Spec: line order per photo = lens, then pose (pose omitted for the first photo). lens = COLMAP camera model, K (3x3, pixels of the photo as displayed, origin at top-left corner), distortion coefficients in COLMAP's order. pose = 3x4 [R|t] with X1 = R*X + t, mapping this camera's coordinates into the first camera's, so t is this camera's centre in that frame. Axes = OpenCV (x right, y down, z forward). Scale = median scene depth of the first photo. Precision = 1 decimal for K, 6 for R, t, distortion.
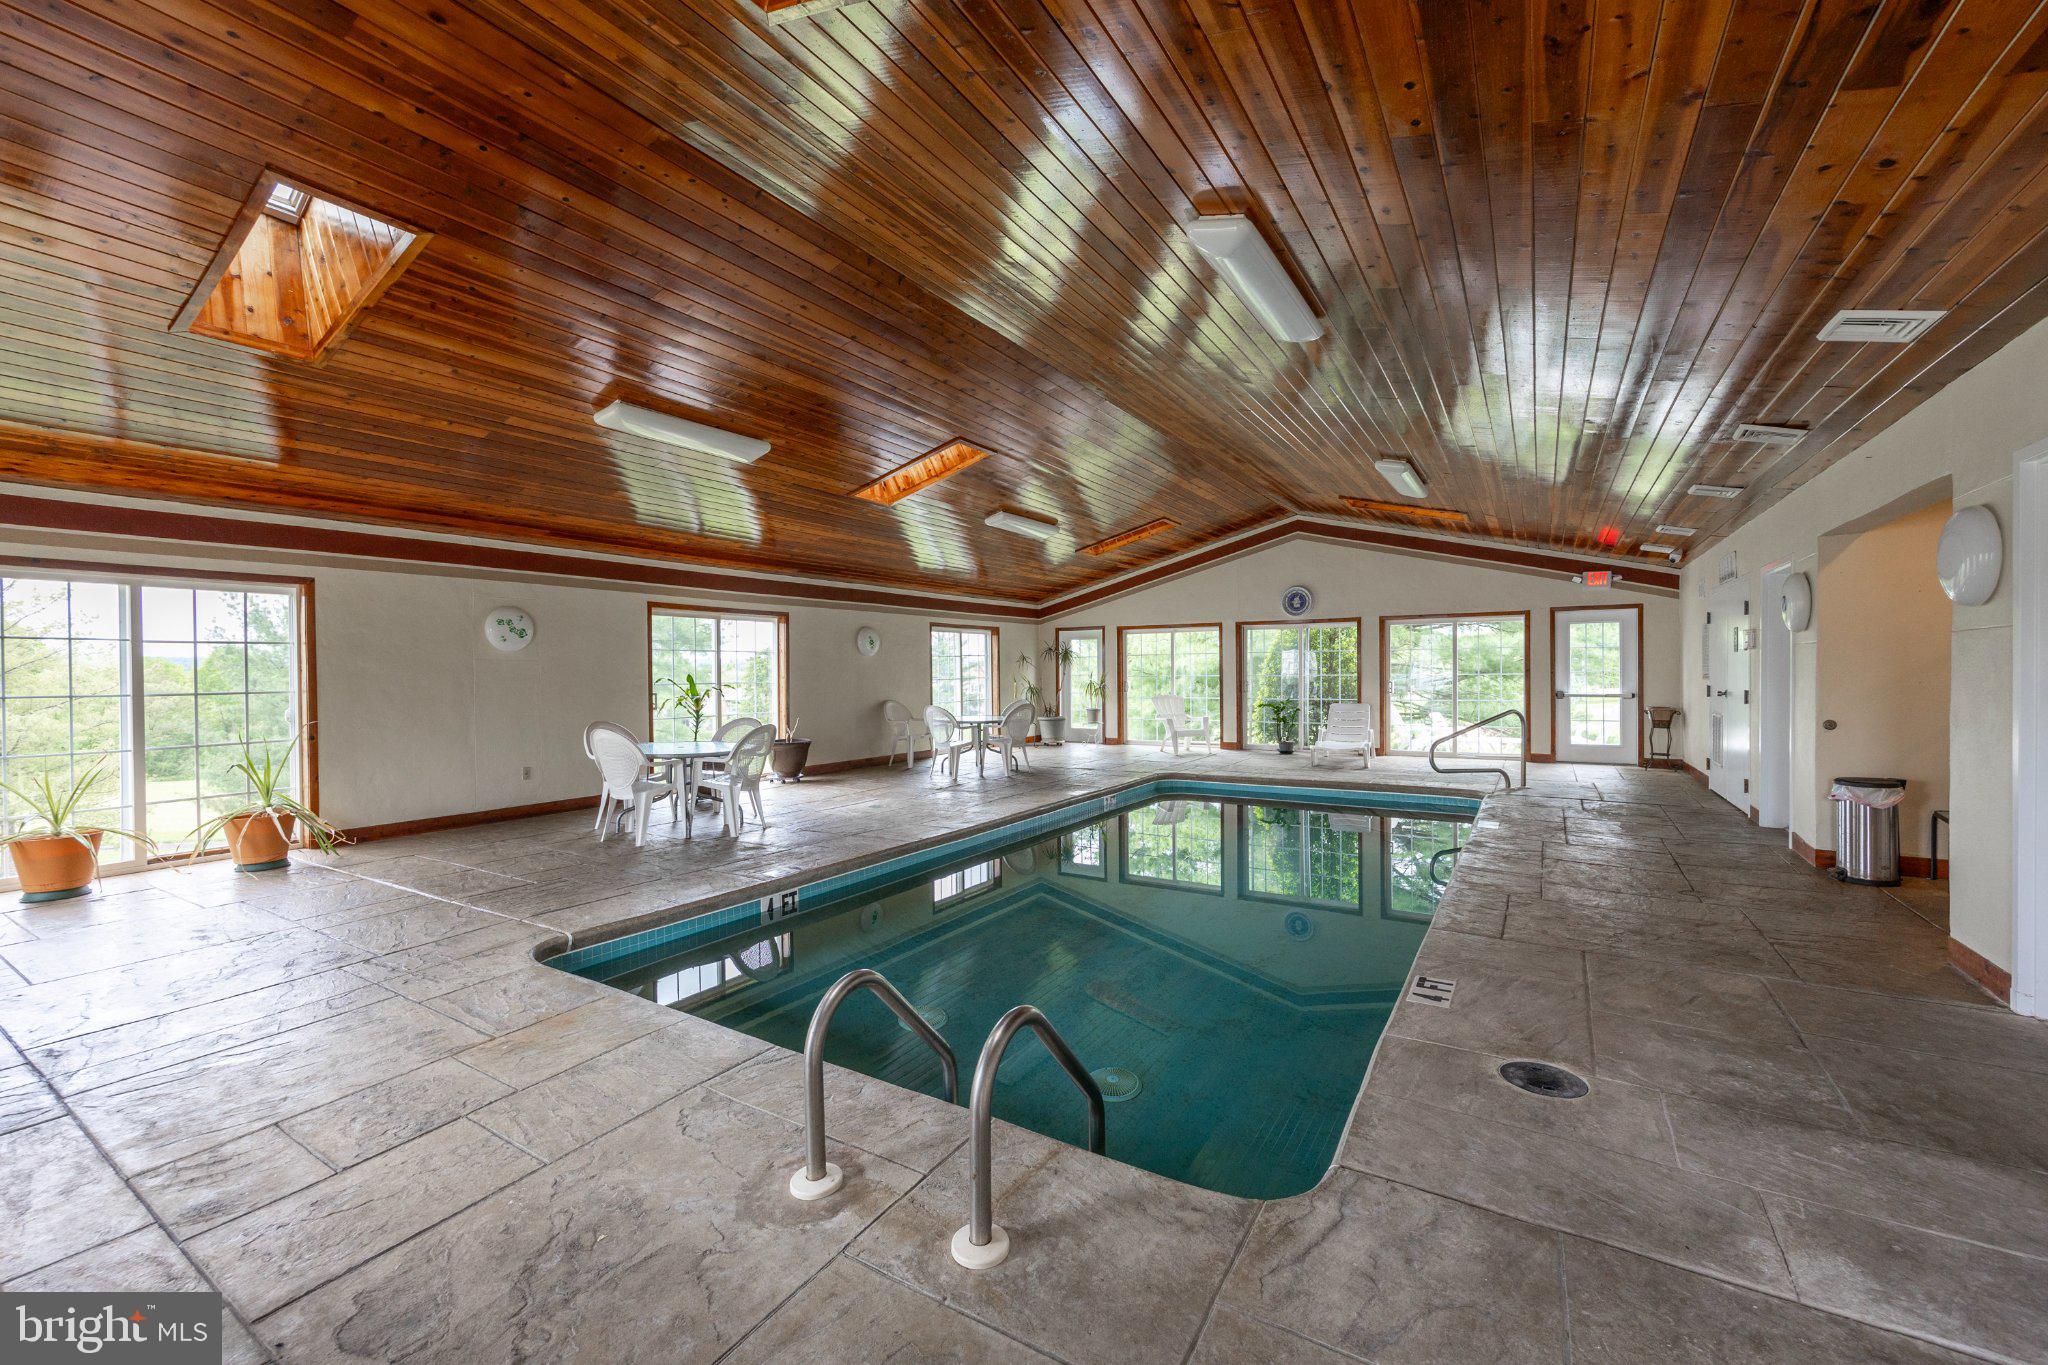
lens RADIAL K [[818.6, 0, 991.4], [0, 818.6, 657.3], [0, 0, 1]] dist [-0.001928, -0.000317]
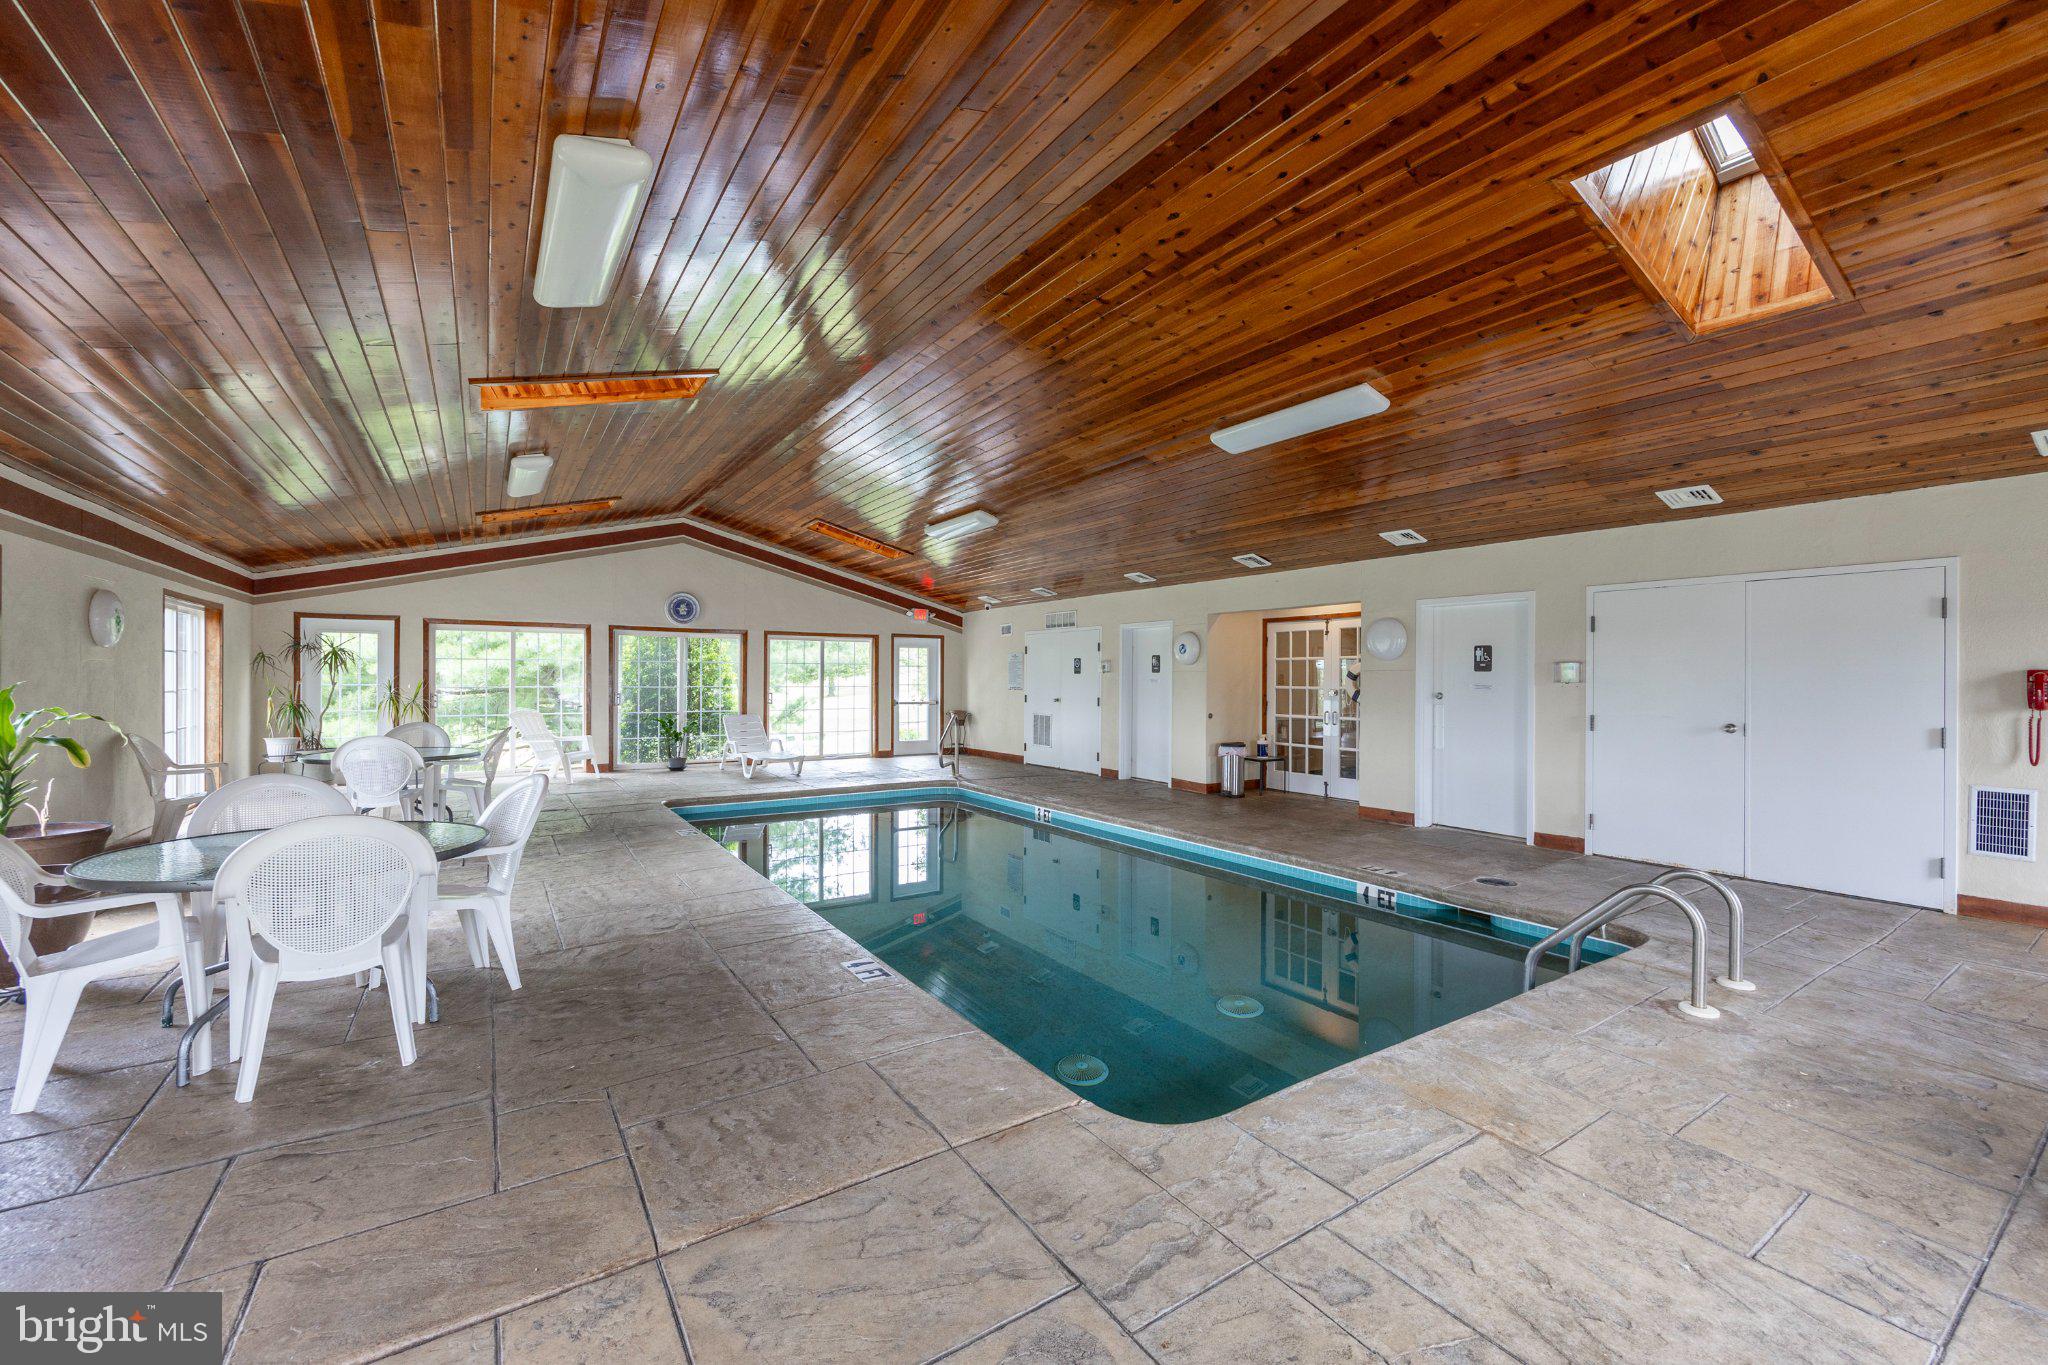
lens RADIAL K [[842.6, 0, 1026.4], [0, 842.6, 653.3], [0, 0, 1]] dist [0.001491, 0.000260]
pose [[0.395912, 0.038584, 0.917477, -0.442360], [-0.024009, 0.999210, -0.031660, 0.005620], [-0.917975, -0.009493, 0.396526, 0.303634]]
